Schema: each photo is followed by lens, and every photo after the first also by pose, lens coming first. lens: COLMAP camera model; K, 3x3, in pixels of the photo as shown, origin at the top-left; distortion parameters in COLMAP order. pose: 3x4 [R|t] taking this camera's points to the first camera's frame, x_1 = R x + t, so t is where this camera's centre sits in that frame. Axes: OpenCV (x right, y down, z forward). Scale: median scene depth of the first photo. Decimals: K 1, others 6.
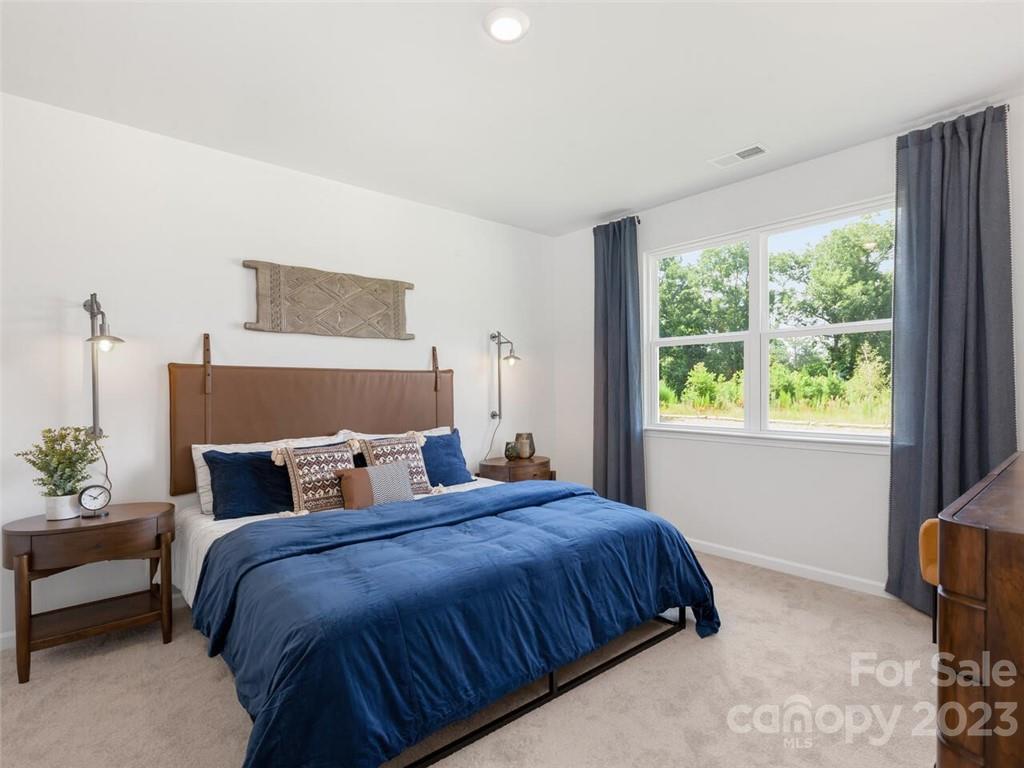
lens RADIAL K [[516.4, 0, 510.6], [0, 516.4, 376.7], [0, 0, 1]] dist [0.000822, -0.000081]
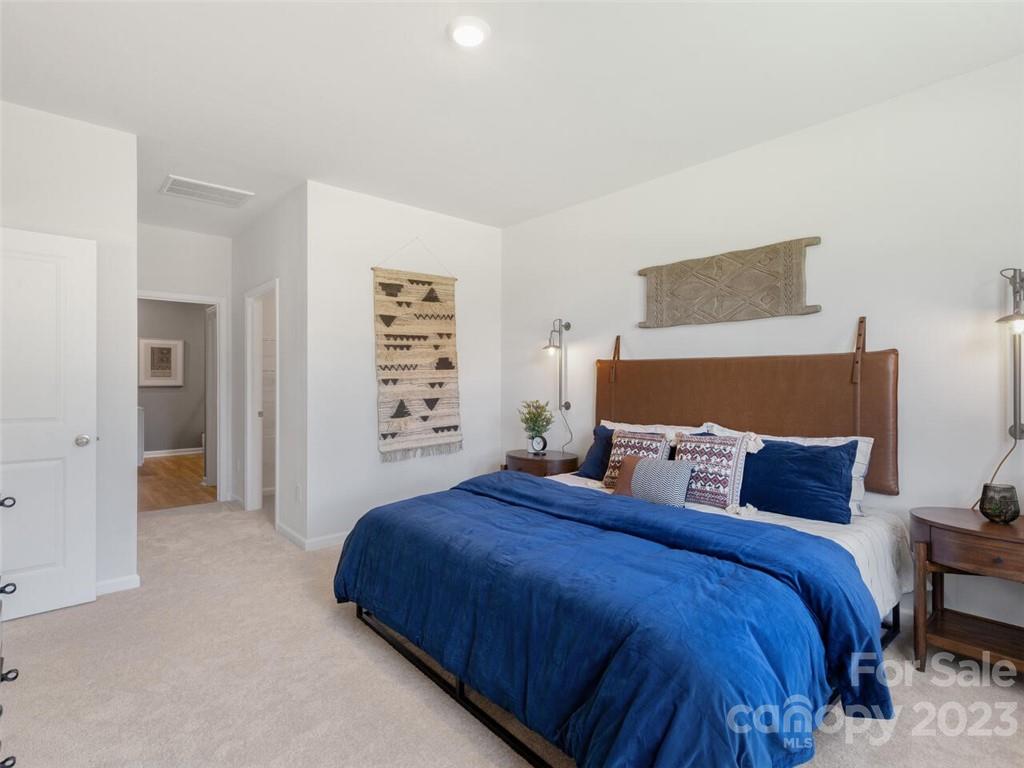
lens RADIAL K [[516.4, 0, 510.6], [0, 516.4, 376.7], [0, 0, 1]] dist [0.000822, -0.000081]
pose [[0.016000, 0.005377, -0.999858, 0.626266], [0.023487, 0.999708, 0.005752, 0.005349], [0.999596, -0.023576, 0.015869, 0.640626]]
